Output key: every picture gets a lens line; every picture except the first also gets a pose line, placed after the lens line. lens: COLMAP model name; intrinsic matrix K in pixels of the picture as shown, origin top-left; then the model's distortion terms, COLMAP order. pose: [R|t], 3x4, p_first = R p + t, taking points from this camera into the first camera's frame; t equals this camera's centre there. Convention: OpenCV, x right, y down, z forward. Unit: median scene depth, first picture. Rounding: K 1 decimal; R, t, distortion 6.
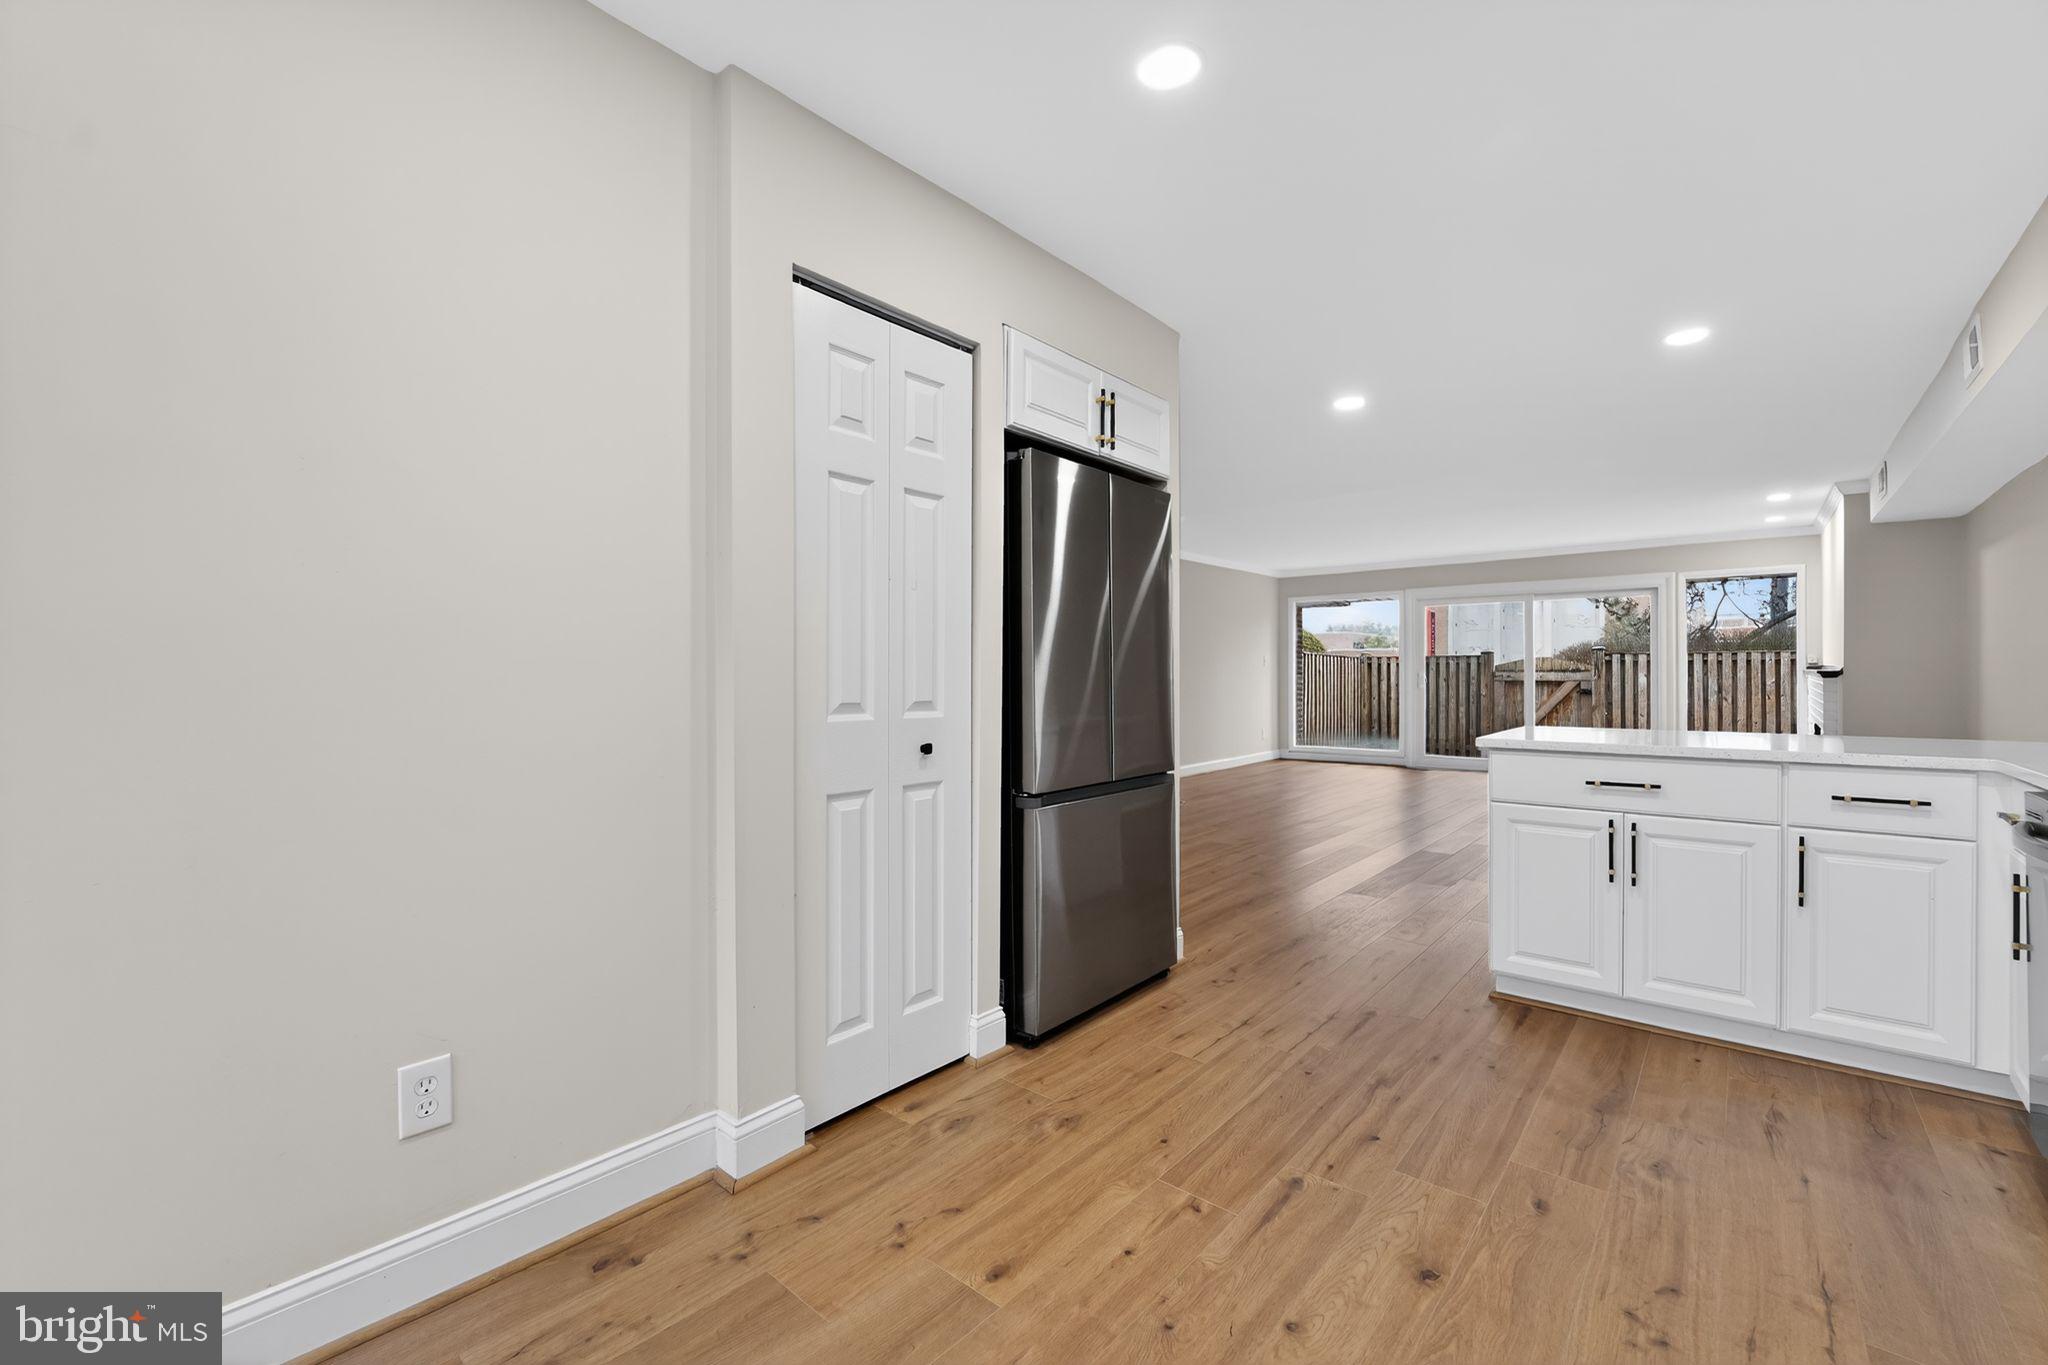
lens RADIAL K [[844.6, 0, 1023.0], [0, 844.6, 675.5], [0, 0, 1]] dist [-0.015786, -0.000205]
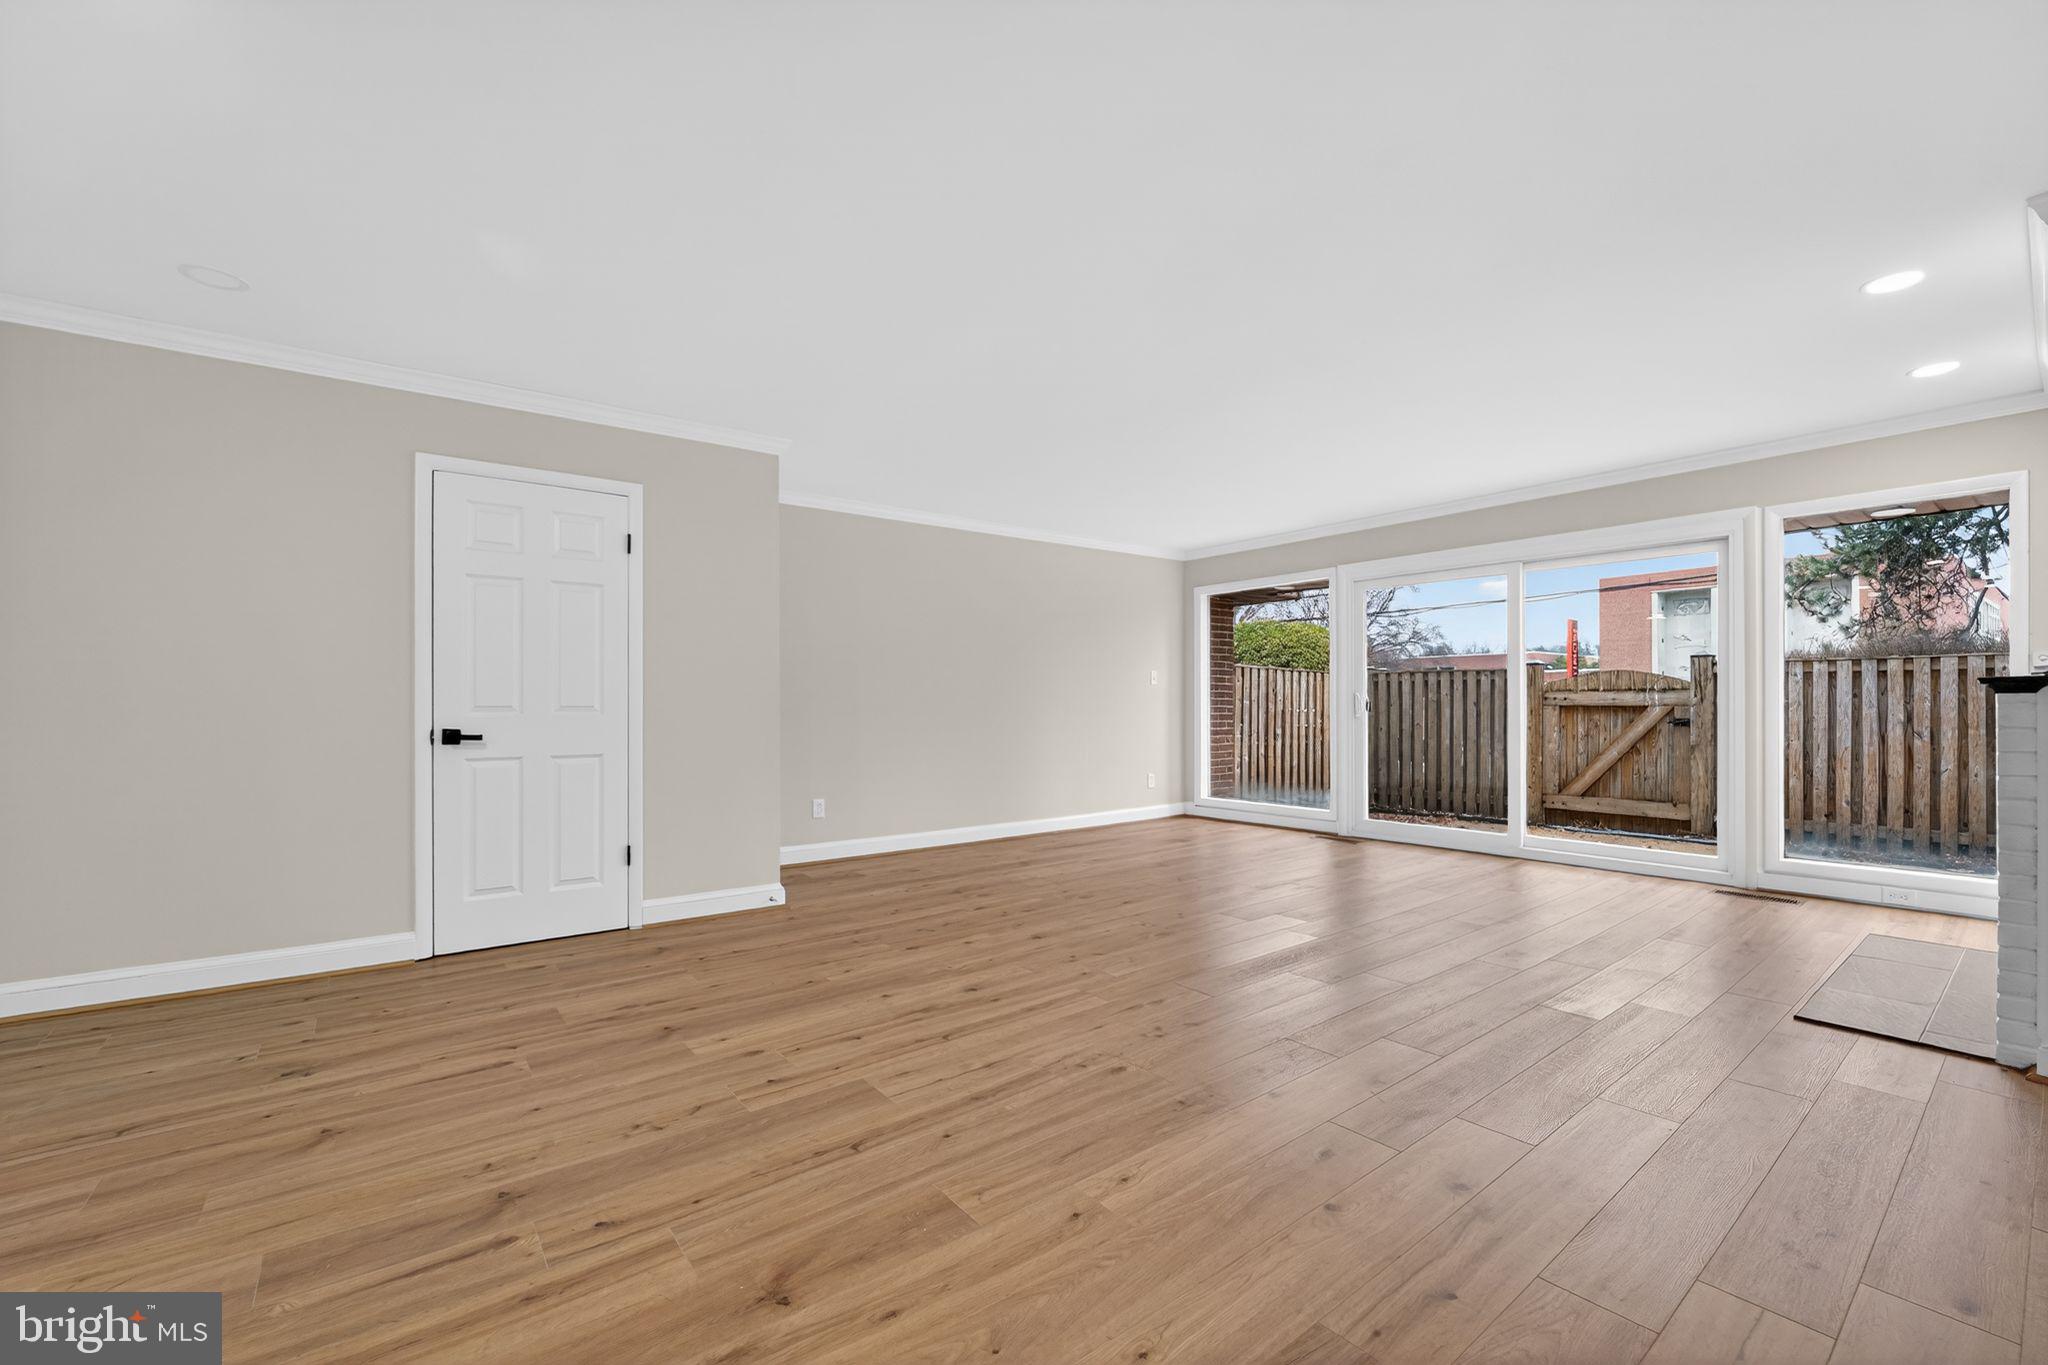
lens RADIAL K [[844.6, 0, 1040.6], [0, 844.6, 702.0], [0, 0, 1]] dist [-0.015786, -0.000205]
pose [[0.982459, -0.002330, -0.186464, 0.632023], [0.002630, 0.999996, 0.001358, 0.004106], [0.186460, -0.001824, 0.982461, 0.567531]]
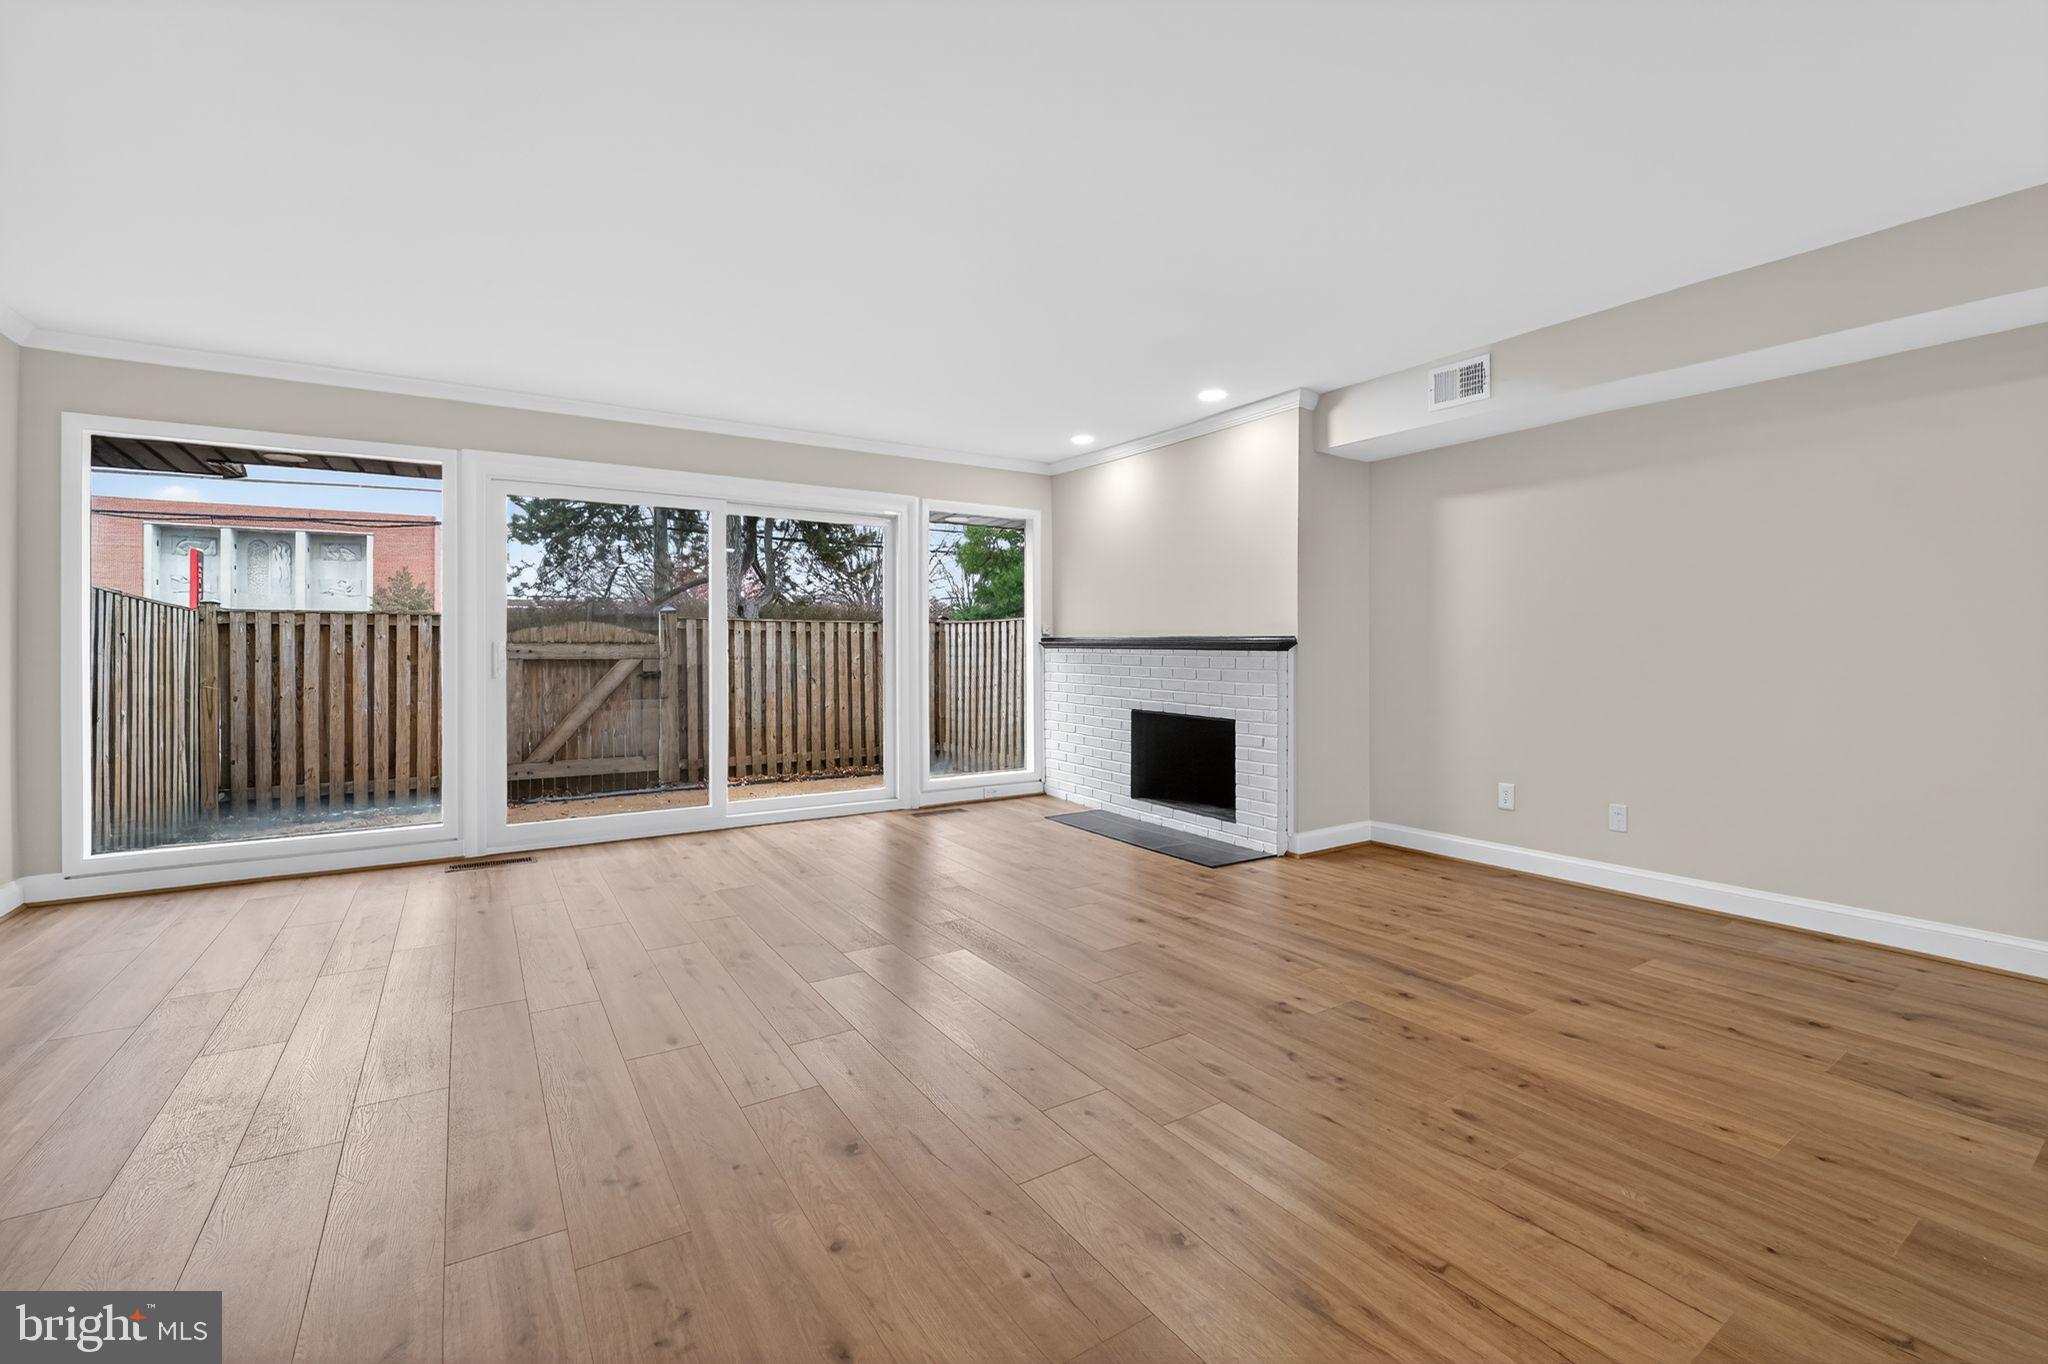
lens RADIAL K [[866.5, 0, 1042.8], [0, 866.5, 647.8], [0, 0, 1]] dist [-0.021604, 0.002269]
pose [[0.252518, 0.007519, 0.967563, 0.189766], [-0.000885, 0.999971, -0.007540, 0.005765], [-0.967592, 0.001048, 0.252517, 1.093981]]
